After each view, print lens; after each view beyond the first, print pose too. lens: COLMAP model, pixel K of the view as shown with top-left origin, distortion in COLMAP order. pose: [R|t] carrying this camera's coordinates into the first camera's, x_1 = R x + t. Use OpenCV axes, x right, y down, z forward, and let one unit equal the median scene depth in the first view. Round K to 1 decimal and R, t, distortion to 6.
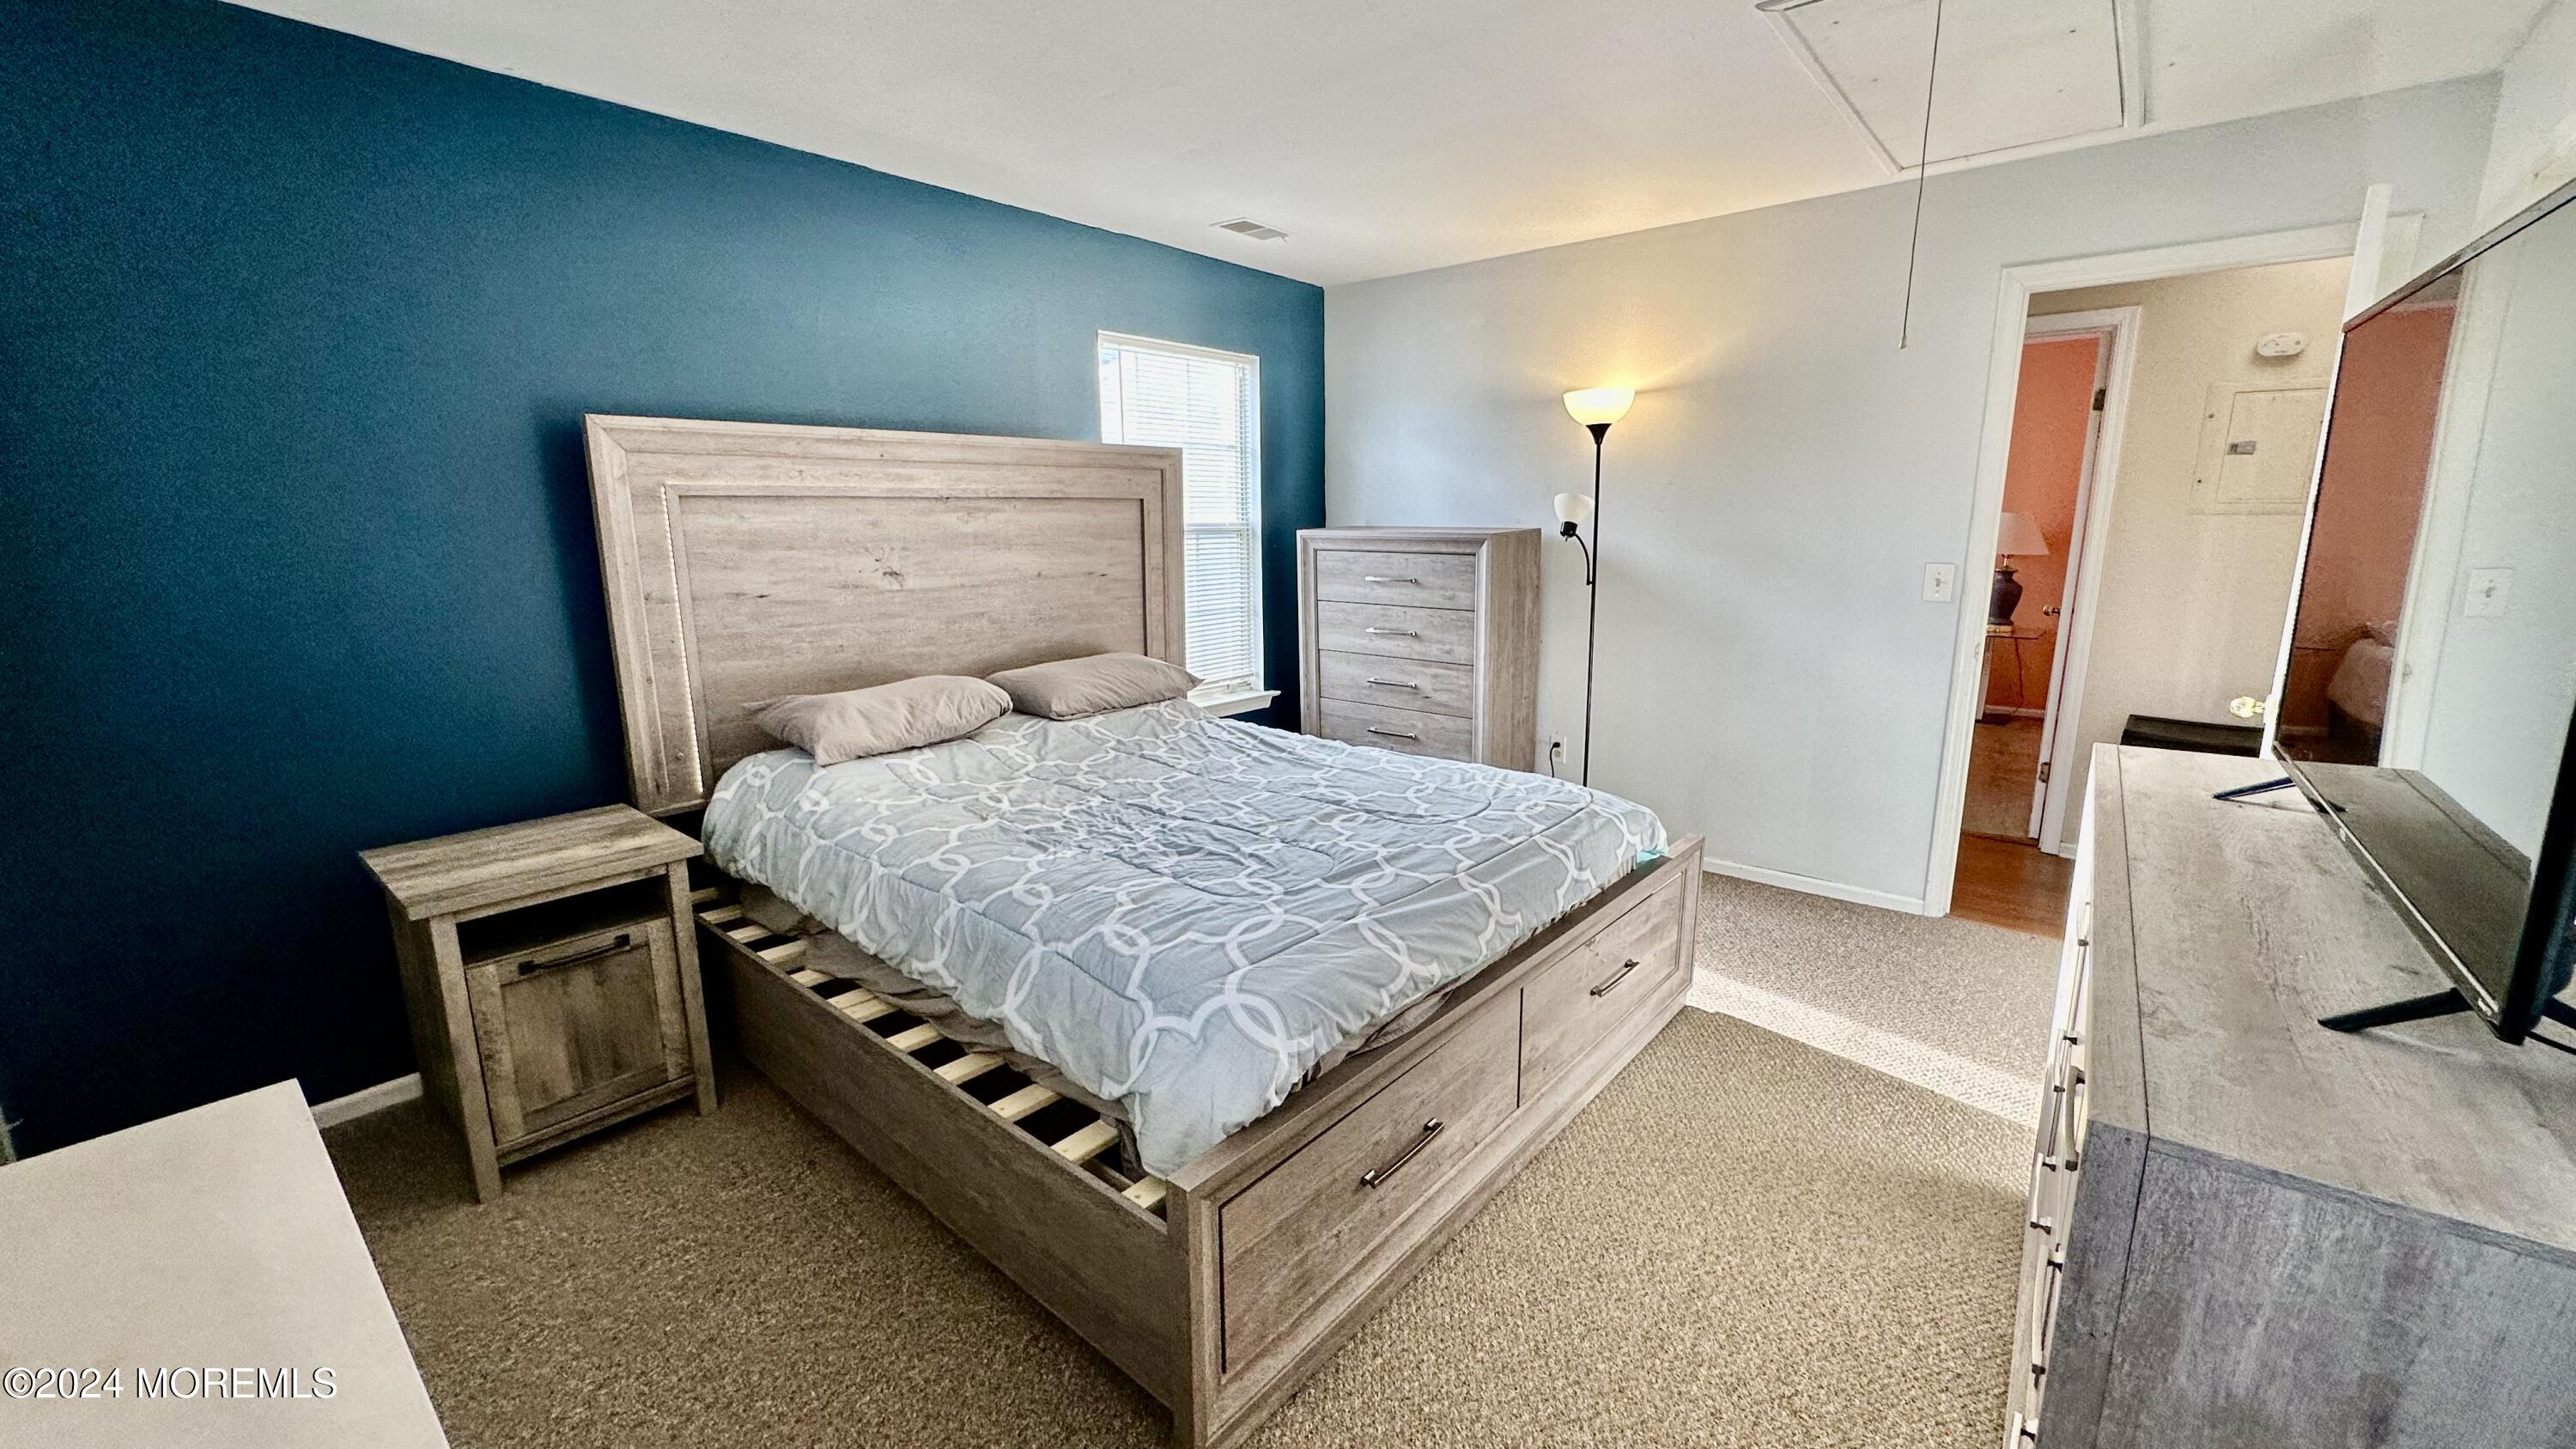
lens RADIAL K [[1022.6, 0, 1283.2], [0, 1022.6, 722.8], [0, 0, 1]] dist [-0.002438, 0.000441]
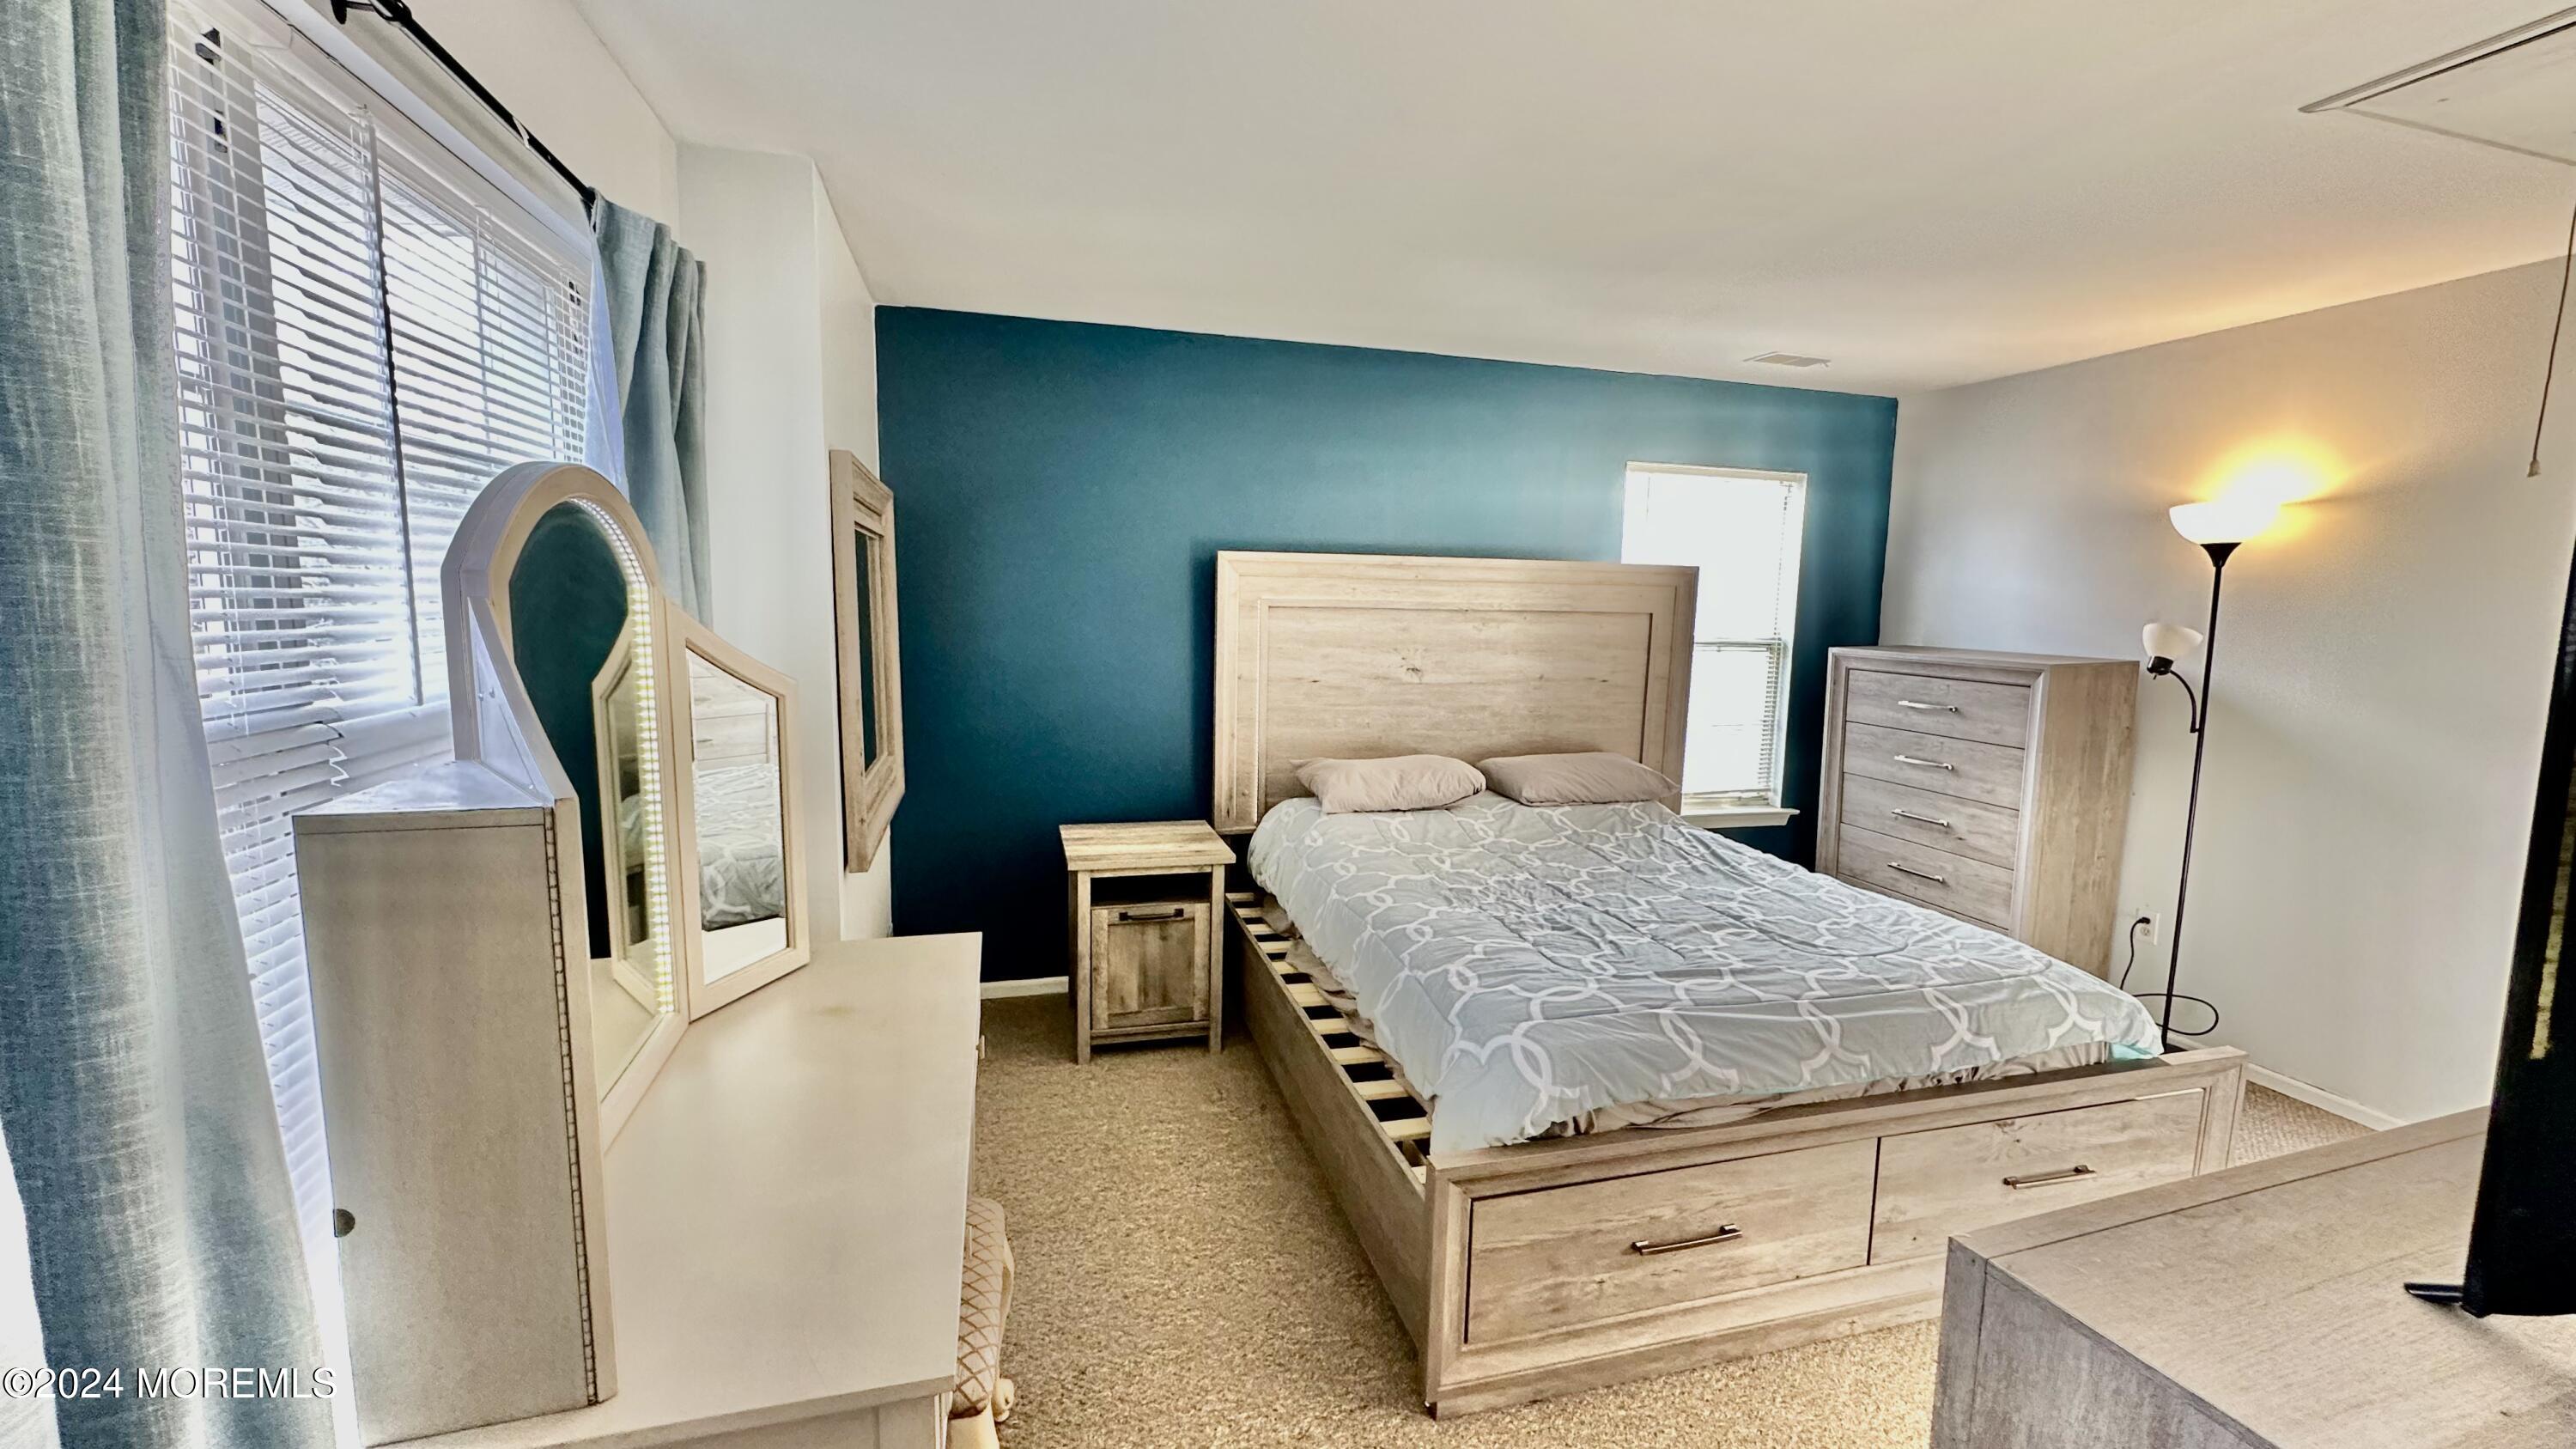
lens RADIAL K [[1022.6, 0, 1296.0], [0, 1022.6, 720.0], [0, 0, 1]] dist [-0.002438, 0.000441]
pose [[0.831719, 0.090235, -0.547814, 0.239236], [-0.137559, 0.989431, -0.045871, -0.011671], [0.537885, 0.113509, 0.835341, -0.138157]]
